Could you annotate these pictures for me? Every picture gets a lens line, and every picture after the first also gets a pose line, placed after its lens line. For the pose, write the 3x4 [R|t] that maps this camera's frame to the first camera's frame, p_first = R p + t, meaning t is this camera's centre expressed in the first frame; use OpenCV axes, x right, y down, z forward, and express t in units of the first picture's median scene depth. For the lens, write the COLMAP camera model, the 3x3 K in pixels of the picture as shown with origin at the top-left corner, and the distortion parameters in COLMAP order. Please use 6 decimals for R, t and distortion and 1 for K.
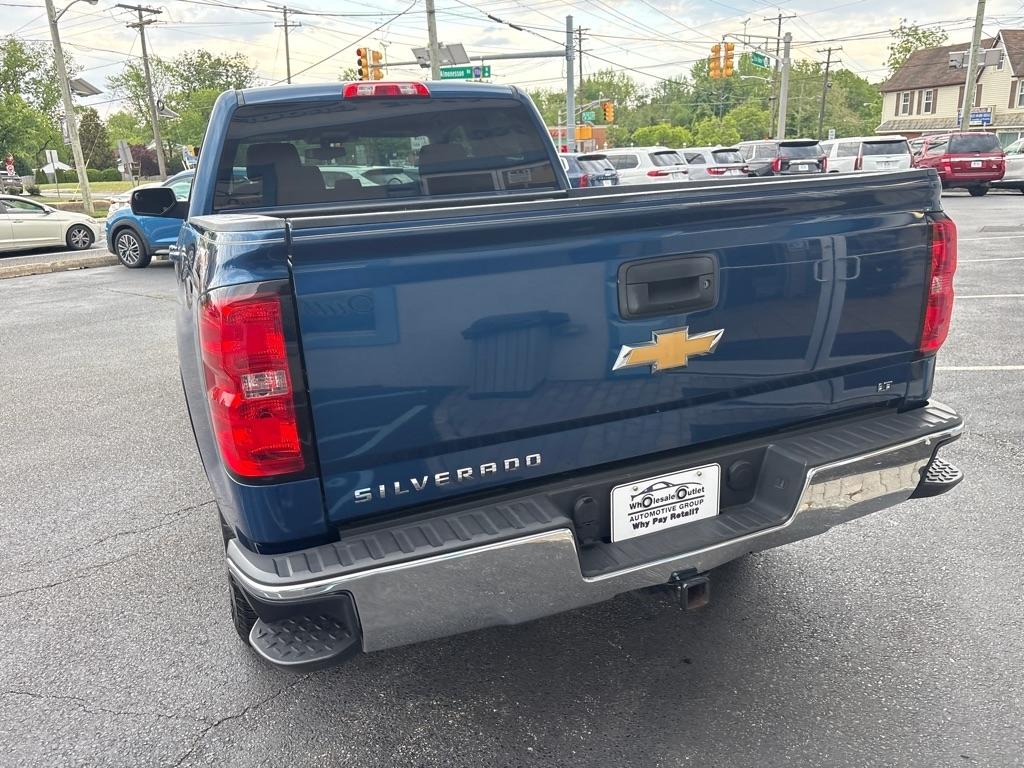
lens RADIAL K [[781.2, 0, 507.6], [0, 781.2, 381.9], [0, 0, 1]] dist [0.050096, -0.049077]
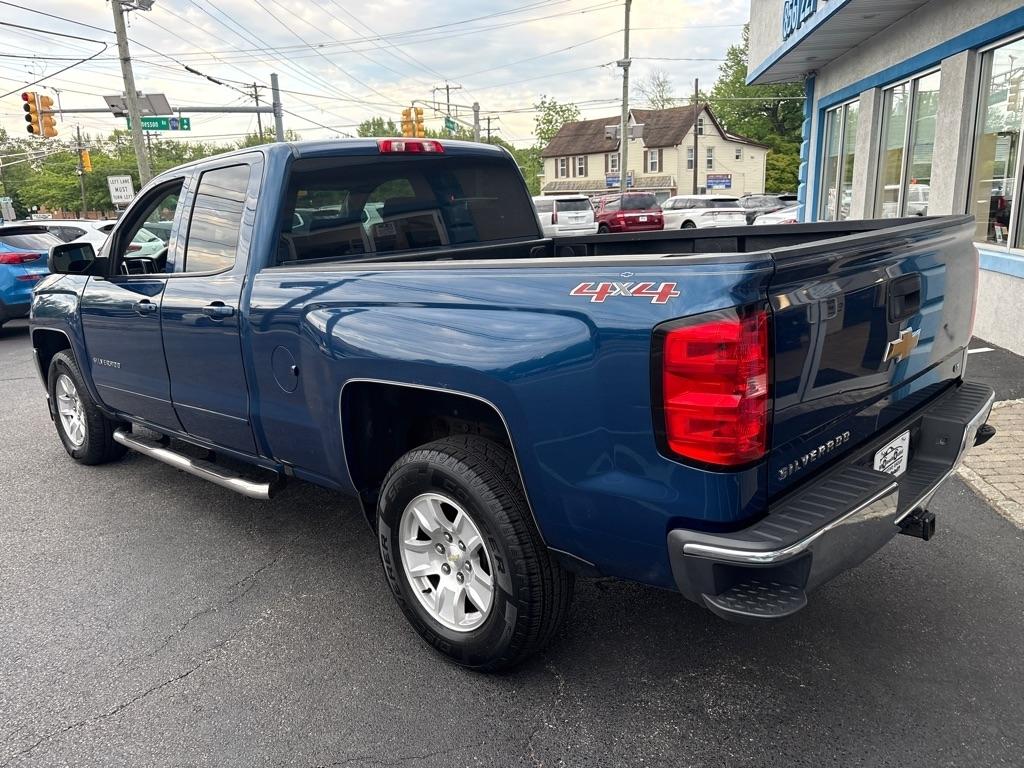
lens RADIAL K [[781.2, 0, 507.3], [0, 781.2, 387.5], [0, 0, 1]] dist [0.050096, -0.049077]
pose [[0.917104, -0.090527, 0.388234, -0.068155], [0.113769, 0.992809, -0.037251, 0.000340], [-0.382070, 0.078332, 0.920808, 0.001297]]
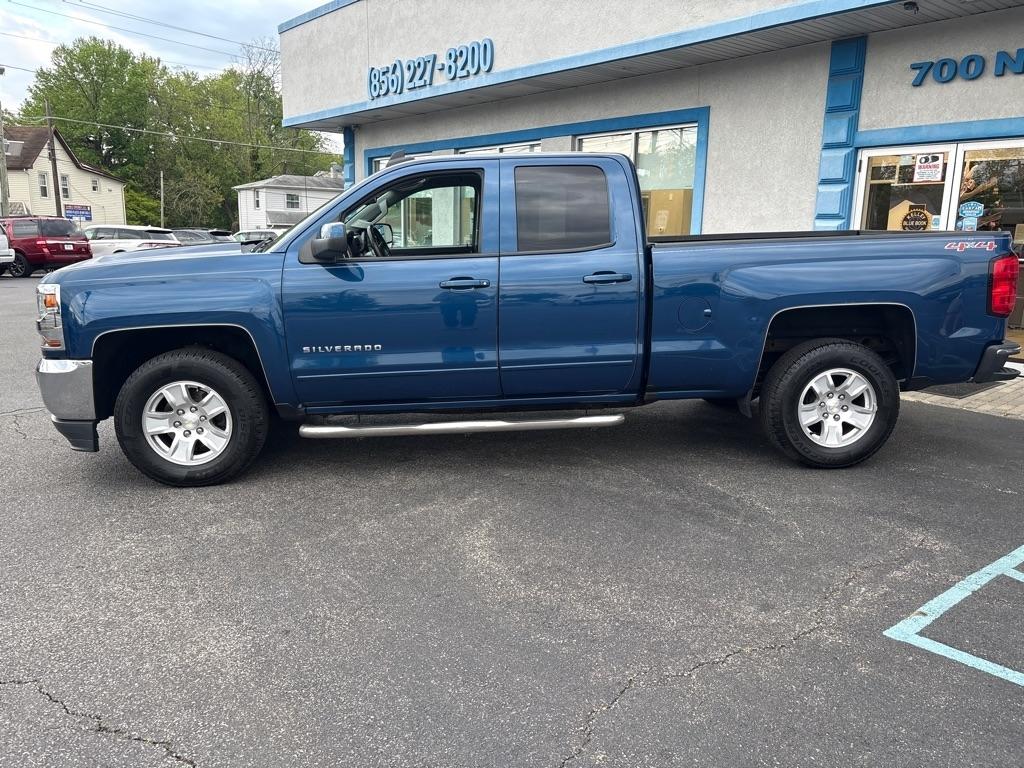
lens RADIAL K [[781.2, 0, 522.6], [0, 781.2, 383.0], [0, 0, 1]] dist [0.050096, -0.049077]
pose [[0.296168, -0.136937, 0.945268, -0.219300], [0.239078, 0.968793, 0.065438, -0.015338], [-0.924730, 0.206613, 0.319665, 0.102140]]
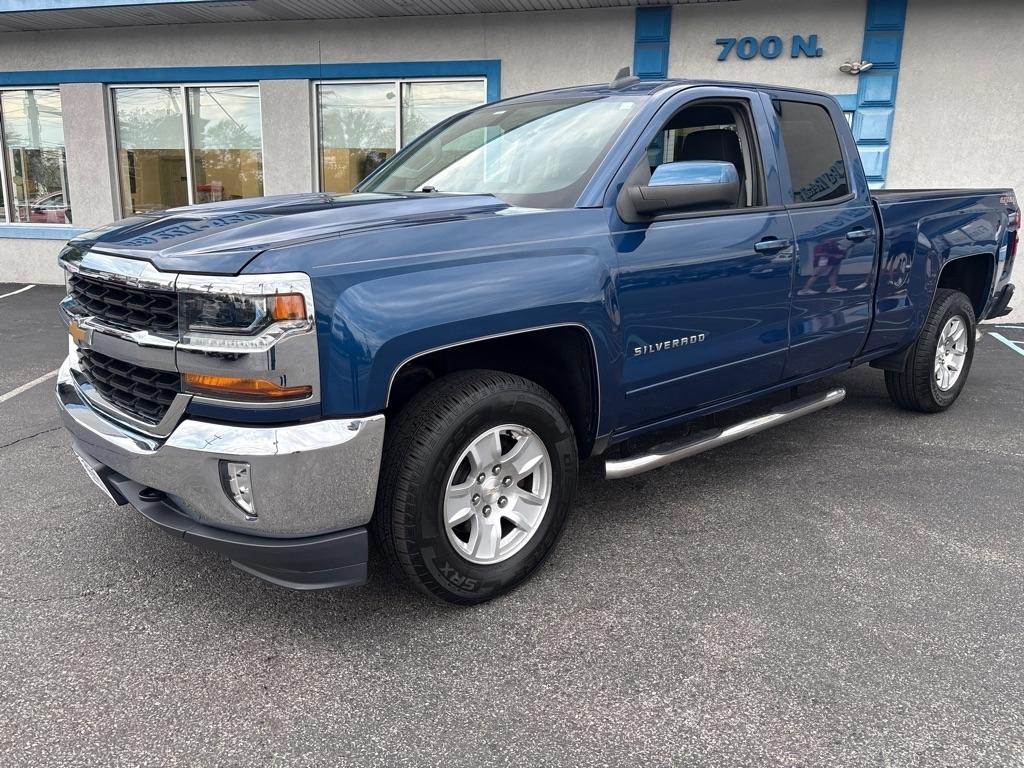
lens RADIAL K [[781.2, 0, 508.4], [0, 781.2, 383.3], [0, 0, 1]] dist [0.050096, -0.049077]
pose [[-0.319733, -0.167012, 0.932672, -0.177378], [0.264065, 0.929636, 0.256993, -0.049720], [-0.909967, 0.328456, -0.253134, 0.235037]]
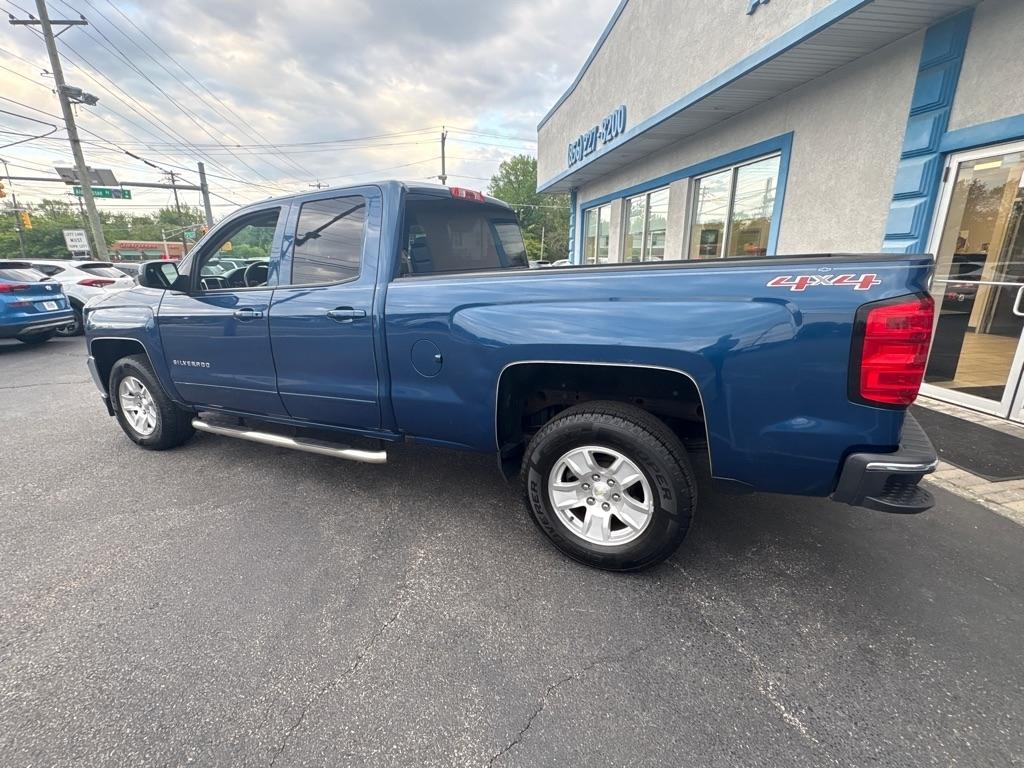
lens RADIAL K [[465.4, 0, 511.6], [0, 465.4, 384.9], [0, 0, 1]] dist [0.002435, -0.001960]
pose [[0.745056, -0.142069, 0.651696, -0.097329], [0.164408, 0.986023, 0.026991, -0.005166], [-0.646422, 0.087034, 0.758000, 0.044576]]
